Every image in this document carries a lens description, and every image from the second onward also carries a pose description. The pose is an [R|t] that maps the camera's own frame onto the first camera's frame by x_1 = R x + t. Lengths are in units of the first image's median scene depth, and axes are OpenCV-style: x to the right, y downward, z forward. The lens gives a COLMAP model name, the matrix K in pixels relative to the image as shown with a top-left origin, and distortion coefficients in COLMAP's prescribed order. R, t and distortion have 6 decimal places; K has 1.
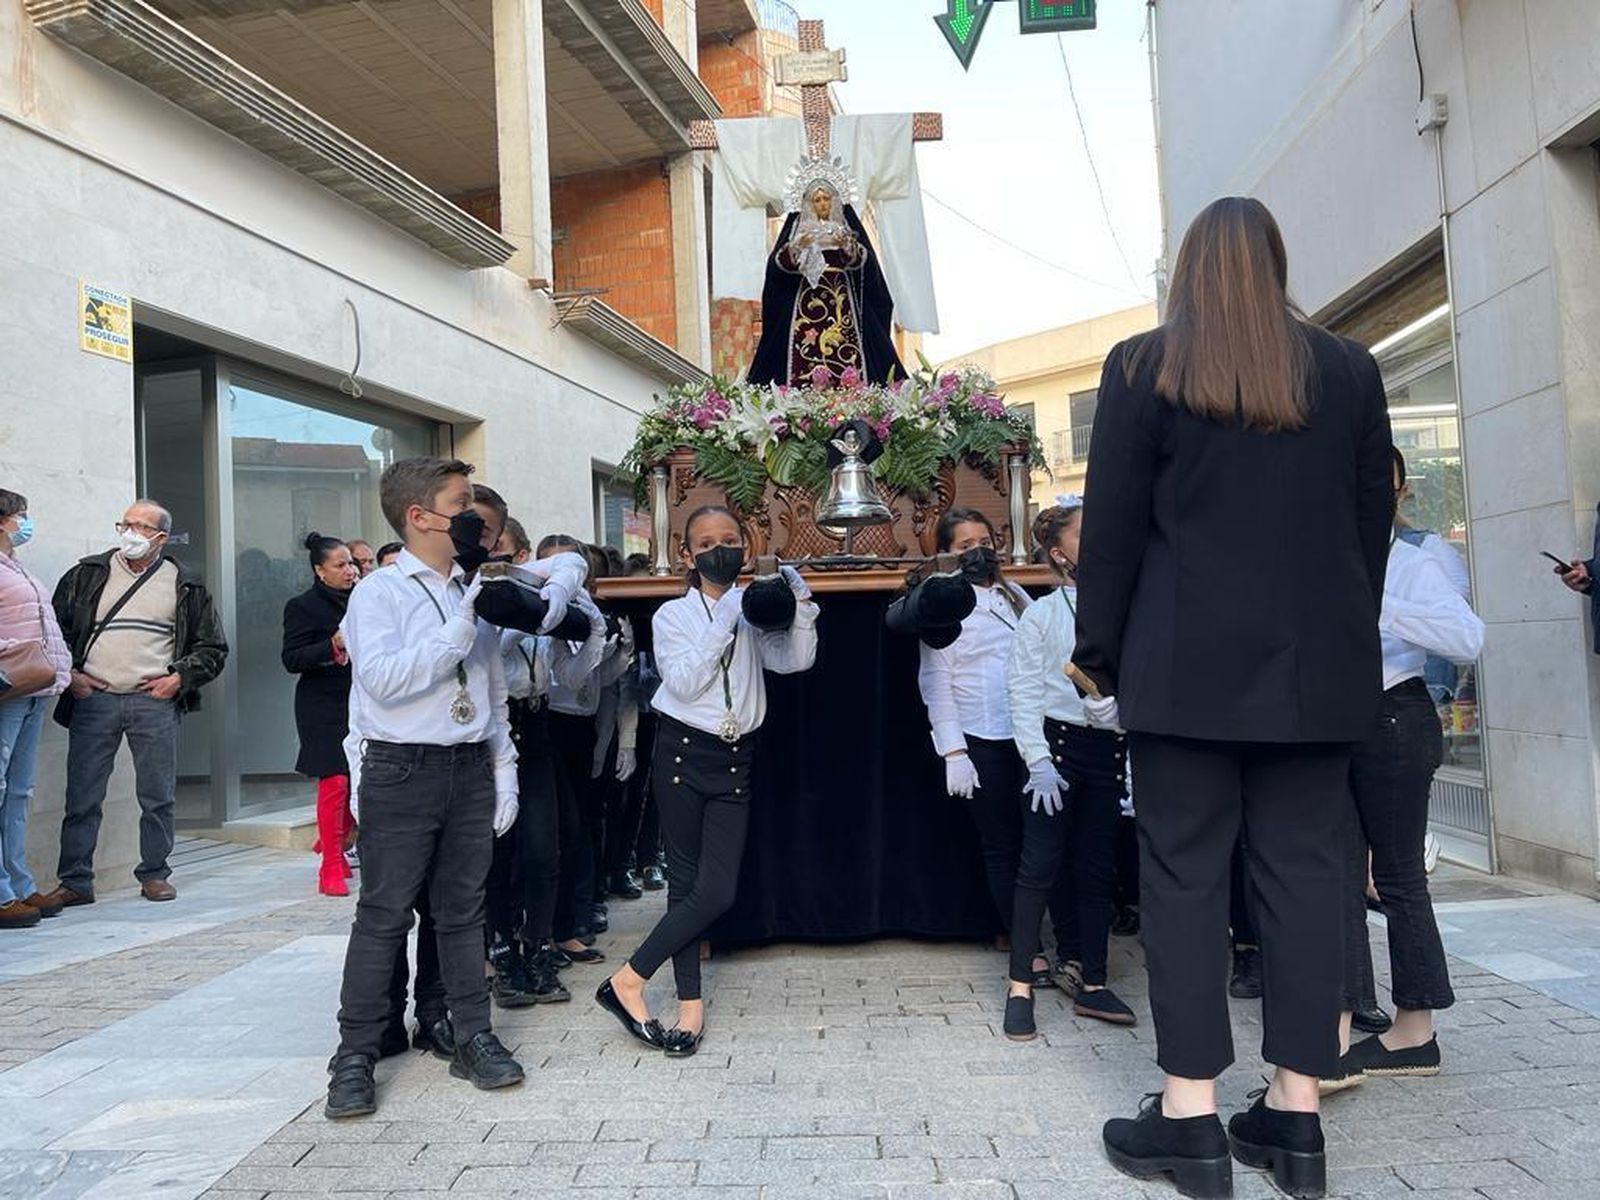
lens RADIAL K [[1198.7, 0, 808.6], [0, 1198.7, 596.4], [0, 0, 1]] dist [0.077554, -0.091974]
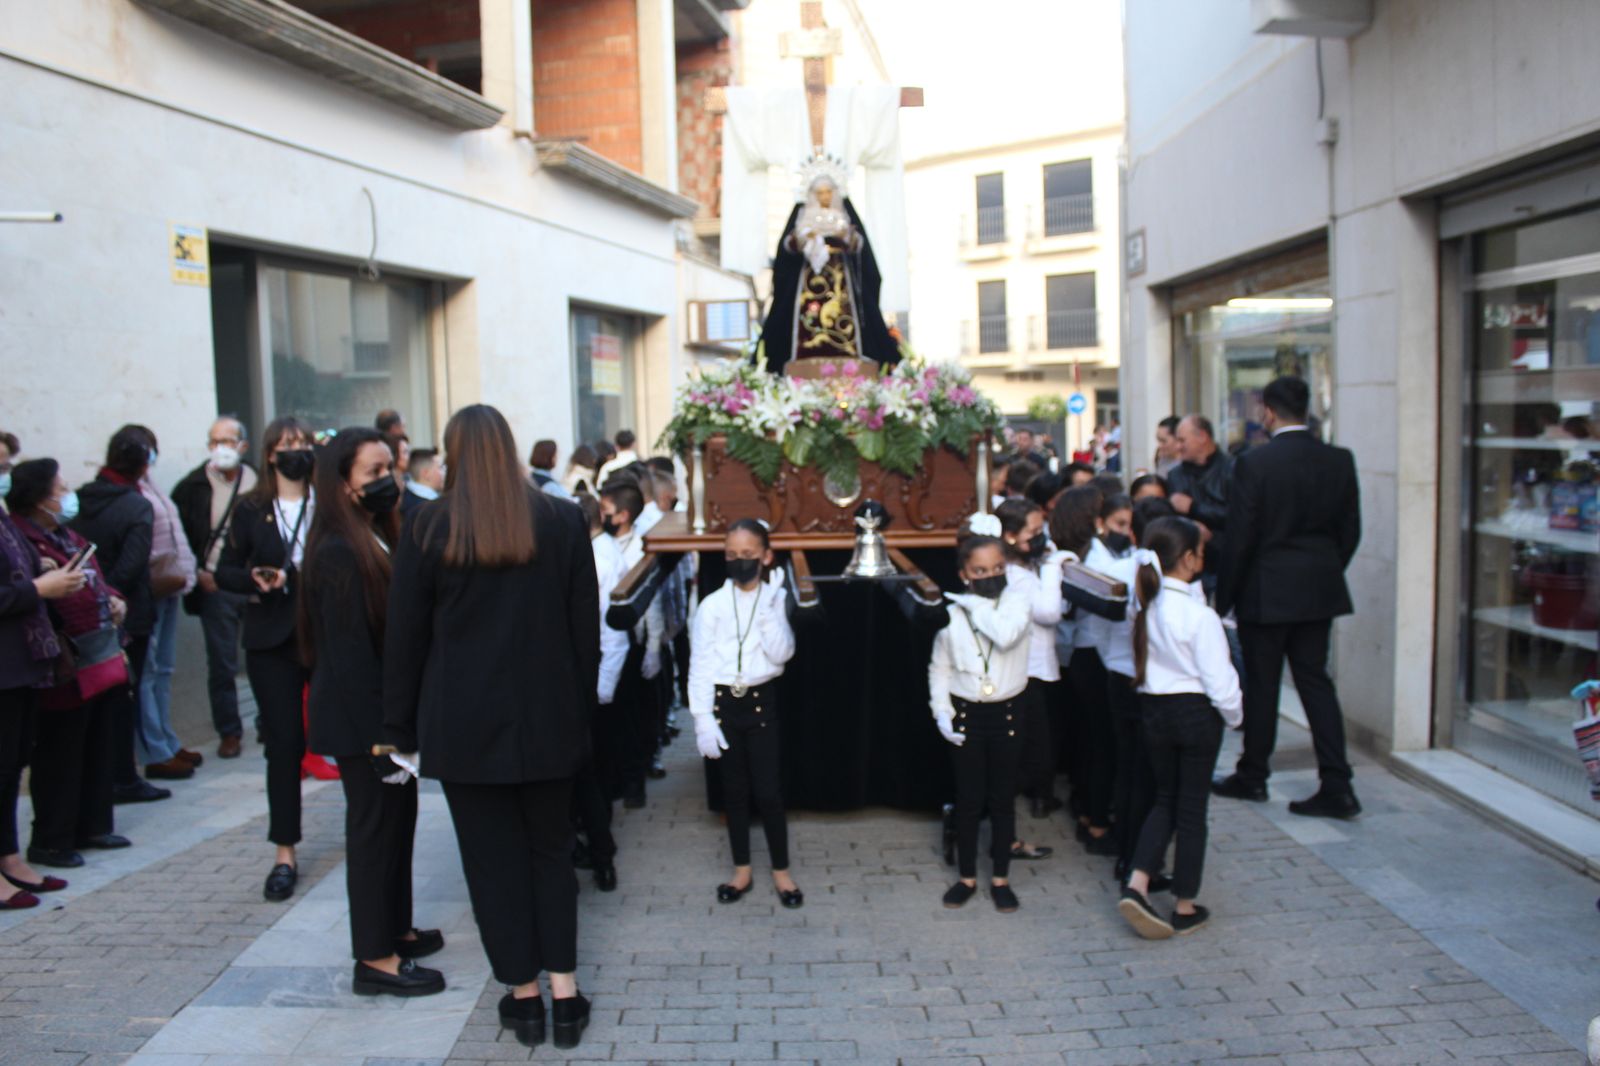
lens RADIAL K [[1315.6, 0, 795.9], [0, 1315.6, 544.6], [0, 0, 1]] dist [-0.163374, 0.139465]
pose [[0.999405, 0.008607, 0.033402, -0.067036], [-0.013407, 0.989155, 0.146261, -0.207391], [-0.031781, -0.146622, 0.988682, -0.360749]]
